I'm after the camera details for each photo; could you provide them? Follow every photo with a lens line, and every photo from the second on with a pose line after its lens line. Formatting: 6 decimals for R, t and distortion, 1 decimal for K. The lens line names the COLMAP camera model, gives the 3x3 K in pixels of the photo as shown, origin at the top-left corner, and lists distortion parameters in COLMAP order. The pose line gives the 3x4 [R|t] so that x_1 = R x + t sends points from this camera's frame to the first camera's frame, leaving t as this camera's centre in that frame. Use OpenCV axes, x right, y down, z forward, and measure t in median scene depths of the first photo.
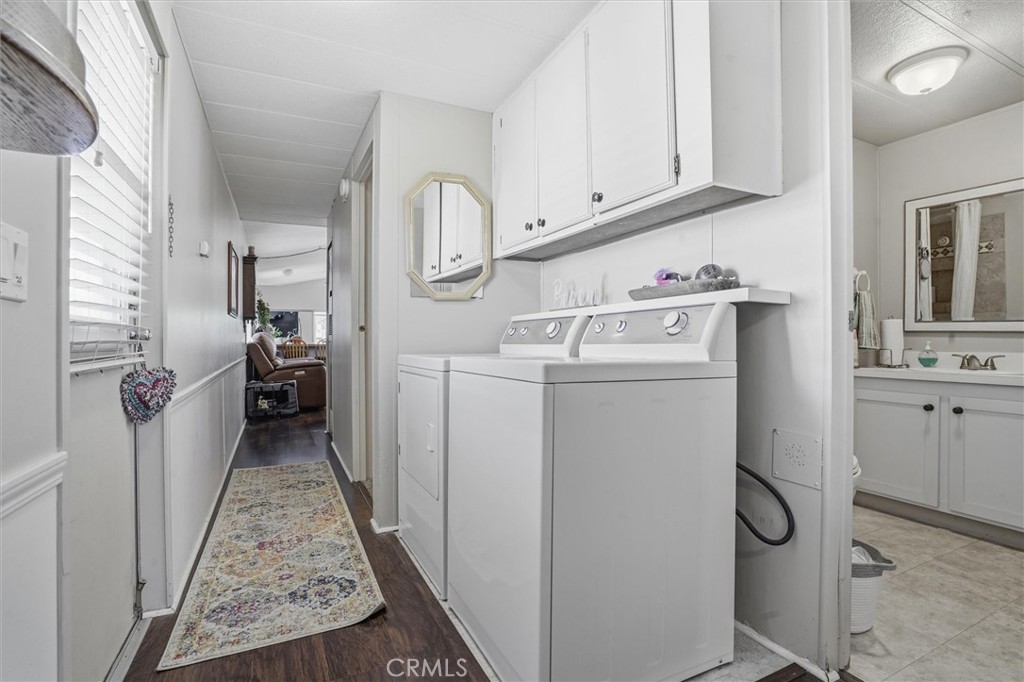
lens RADIAL K [[483.5, 0, 504.2], [0, 483.5, 338.6], [0, 0, 1]] dist [-0.030617, 0.007543]
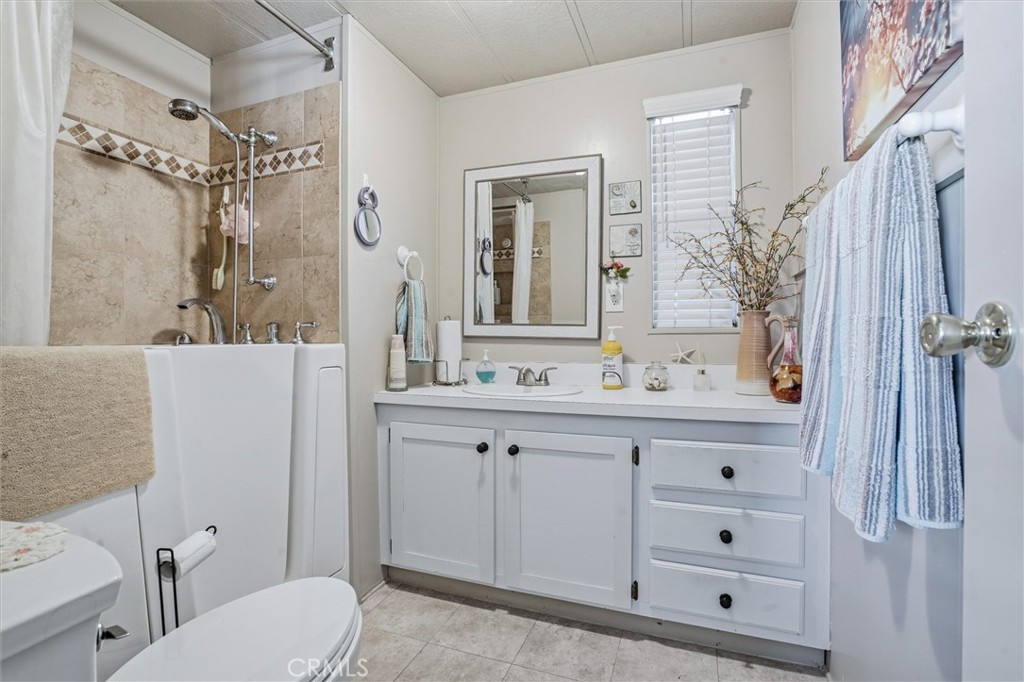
lens RADIAL K [[483.5, 0, 513.7], [0, 483.5, 339.8], [0, 0, 1]] dist [-0.030617, 0.007543]
pose [[0.730378, -0.008638, 0.682989, 0.376122], [0.004661, 0.999960, 0.007662, -0.015811], [-0.683027, -0.002413, 0.730389, 0.379838]]
